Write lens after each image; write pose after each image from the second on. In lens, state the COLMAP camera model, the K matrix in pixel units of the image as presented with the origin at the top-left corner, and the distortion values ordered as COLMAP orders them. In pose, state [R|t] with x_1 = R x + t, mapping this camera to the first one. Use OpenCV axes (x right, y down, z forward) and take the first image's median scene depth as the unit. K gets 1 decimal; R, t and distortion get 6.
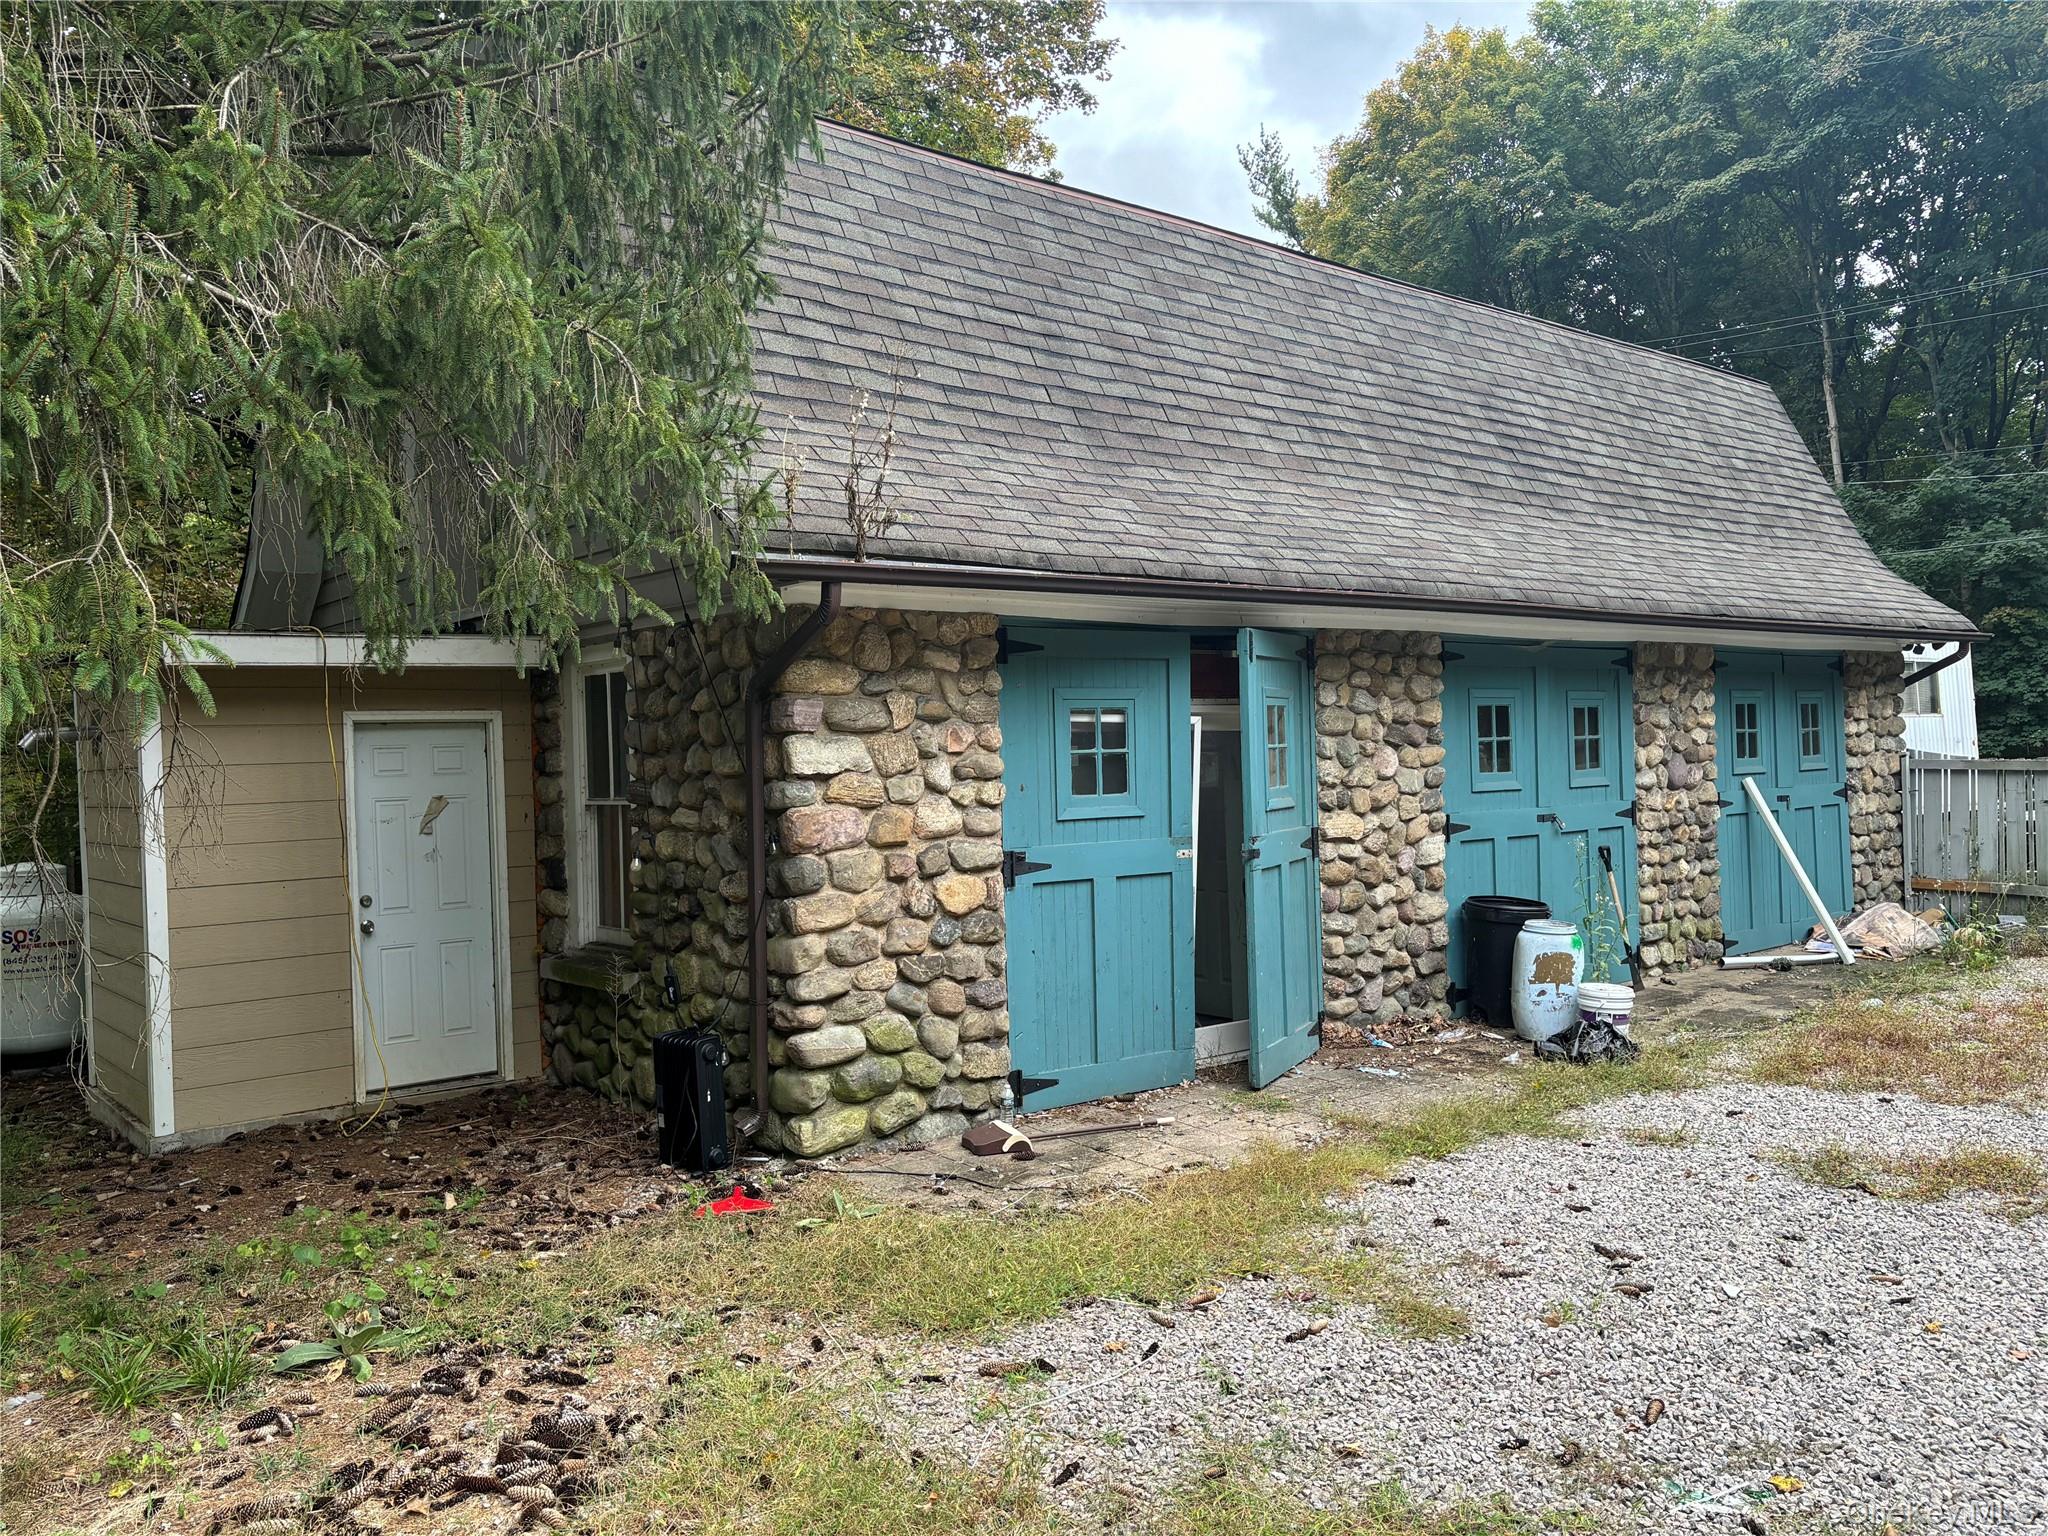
lens RADIAL K [[1548.8, 0, 1024.9], [0, 1548.8, 765.1], [0, 0, 1]] dist [0.012293, -0.000349]
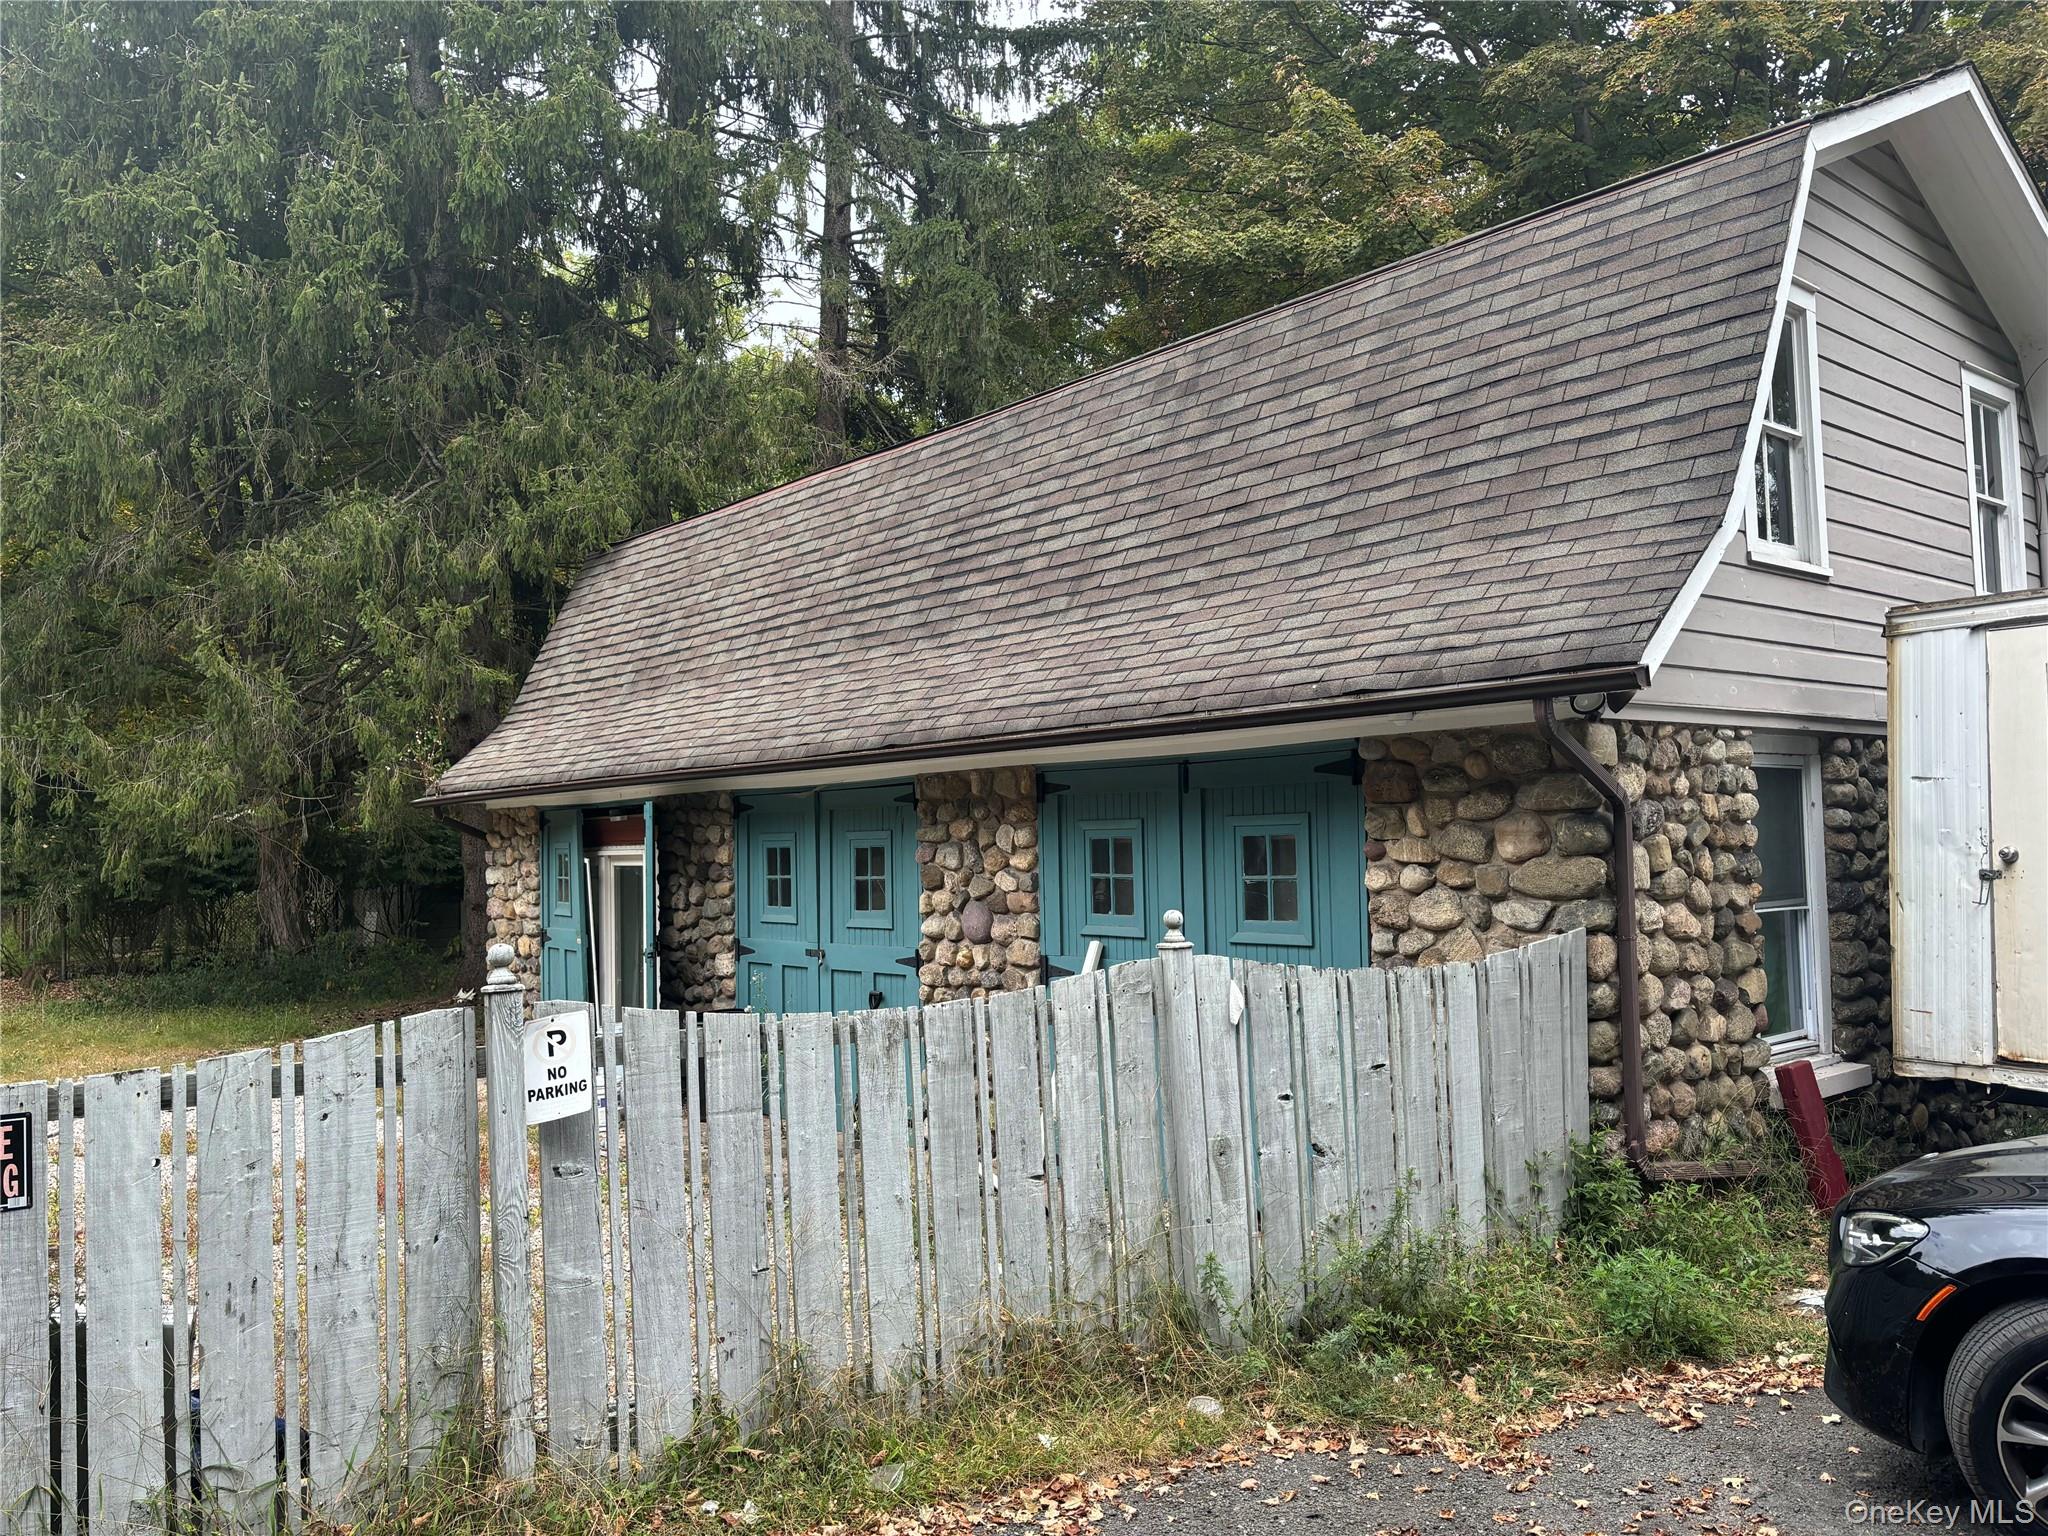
lens RADIAL K [[1548.8, 0, 1024.7], [0, 1548.8, 773.1], [0, 0, 1]] dist [0.012293, -0.000349]
pose [[0.007992, -0.033812, -0.999396, 1.298715], [-0.007884, 0.999395, -0.033875, -0.050270], [0.999937, 0.008150, 0.007721, 1.053112]]
